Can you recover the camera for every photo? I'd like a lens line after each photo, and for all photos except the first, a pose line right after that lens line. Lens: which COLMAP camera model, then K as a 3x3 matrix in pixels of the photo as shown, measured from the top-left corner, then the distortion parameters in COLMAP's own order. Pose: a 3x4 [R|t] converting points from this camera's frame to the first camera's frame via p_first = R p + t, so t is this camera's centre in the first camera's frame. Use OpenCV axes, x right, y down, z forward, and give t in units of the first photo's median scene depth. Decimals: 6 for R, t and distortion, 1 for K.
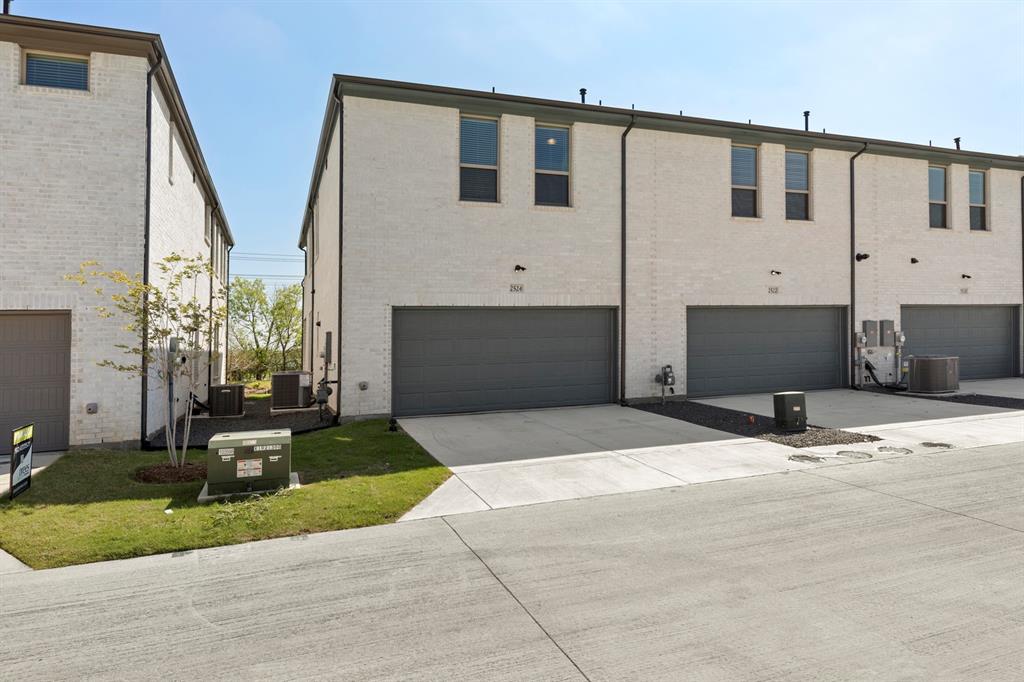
lens RADIAL K [[642.5, 0, 511.6], [0, 642.5, 339.7], [0, 0, 1]] dist [0.009560, -0.007572]
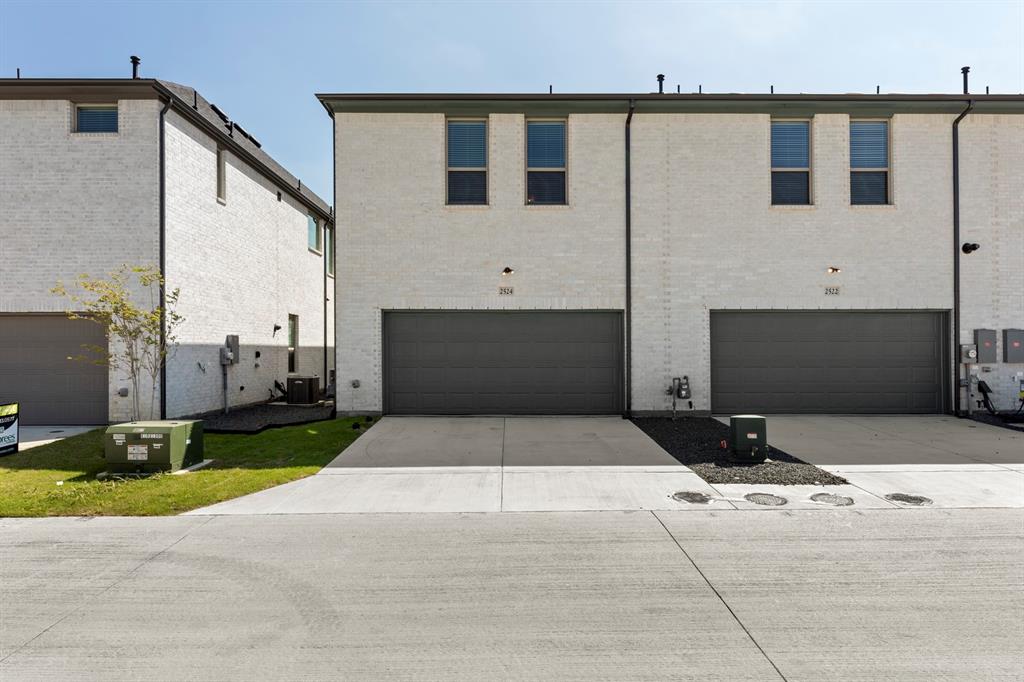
lens RADIAL K [[620.5, 0, 510.5], [0, 620.5, 344.3], [0, 0, 1]] dist [0.006602, -0.007627]
pose [[0.936371, 0.022528, -0.350288, 0.361025], [-0.020243, 0.999743, 0.010184, -0.009687], [0.350427, -0.002445, 0.936587, 0.124382]]
